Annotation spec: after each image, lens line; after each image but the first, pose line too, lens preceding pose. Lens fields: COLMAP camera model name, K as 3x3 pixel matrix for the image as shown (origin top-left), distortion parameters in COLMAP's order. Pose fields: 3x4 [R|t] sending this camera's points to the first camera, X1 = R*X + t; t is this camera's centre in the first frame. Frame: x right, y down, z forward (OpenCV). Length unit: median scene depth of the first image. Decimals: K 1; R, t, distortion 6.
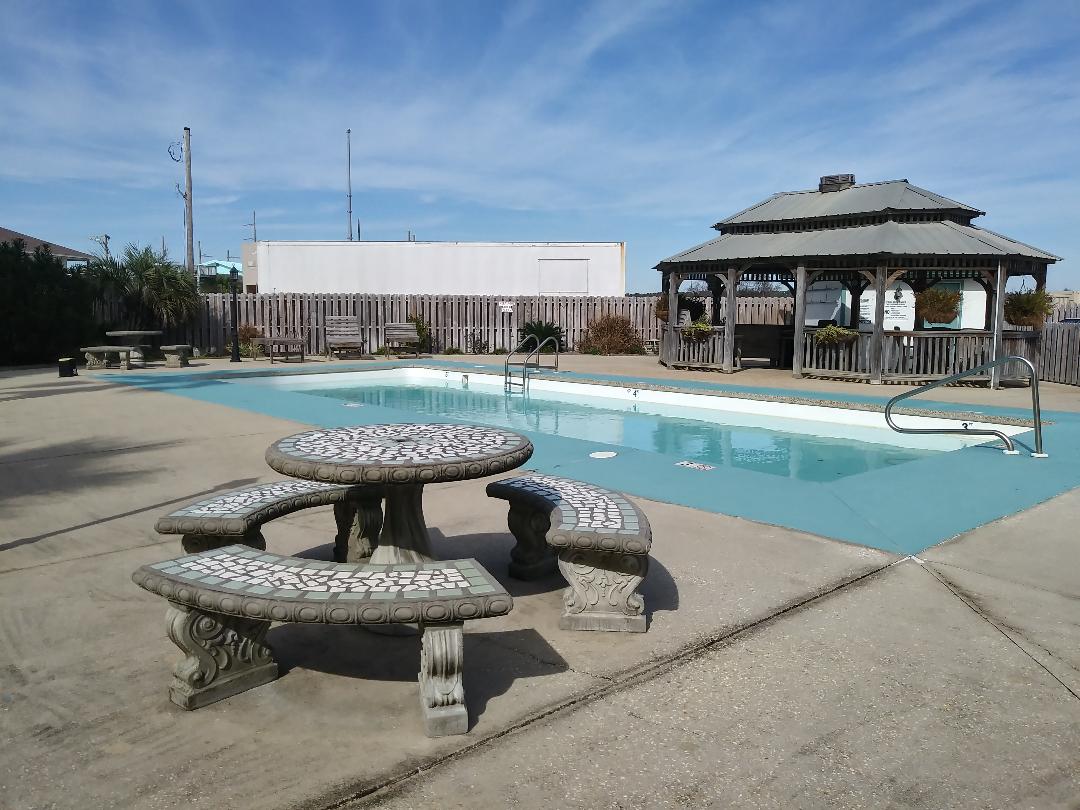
lens RADIAL K [[846.6, 0, 540.0], [0, 846.6, 405.0], [0, 0, 1]] dist [0.008892, -0.004239]
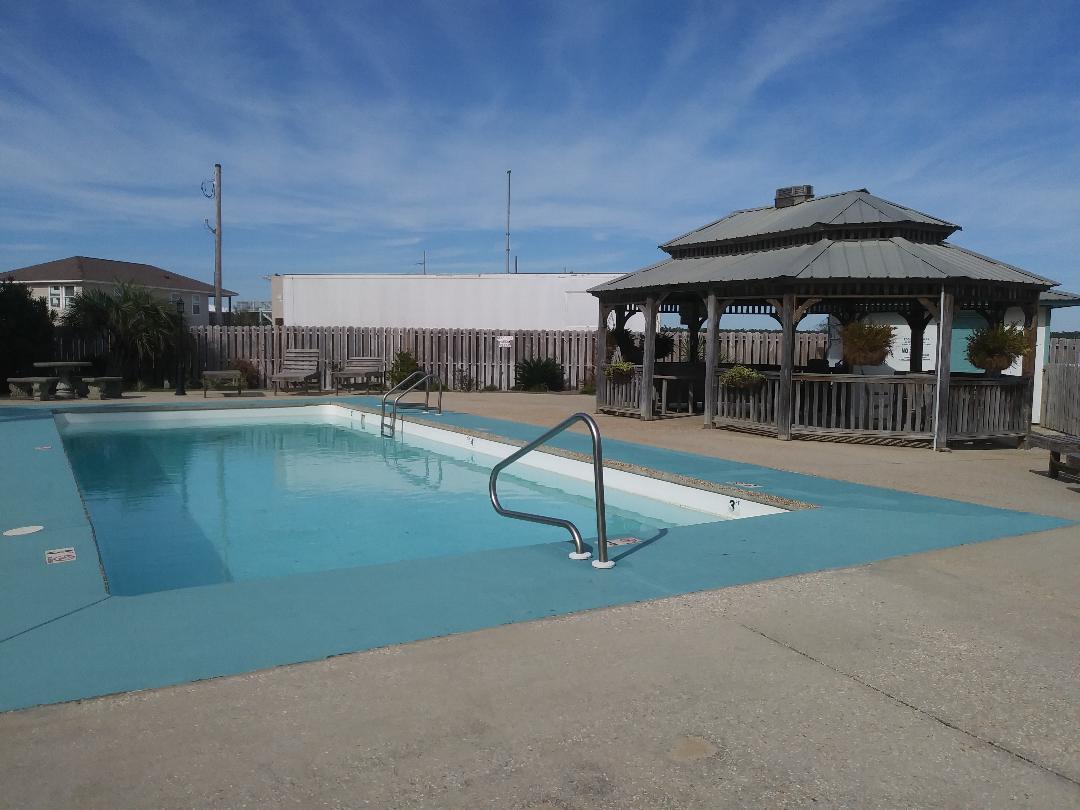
lens RADIAL K [[846.6, 0, 540.0], [0, 846.6, 405.0], [0, 0, 1]] dist [0.008892, -0.004239]
pose [[0.980695, 0.022091, -0.194291, 0.189731], [-0.030250, 0.998776, -0.039128, -0.010854], [0.193189, 0.044250, 0.980163, 0.097113]]
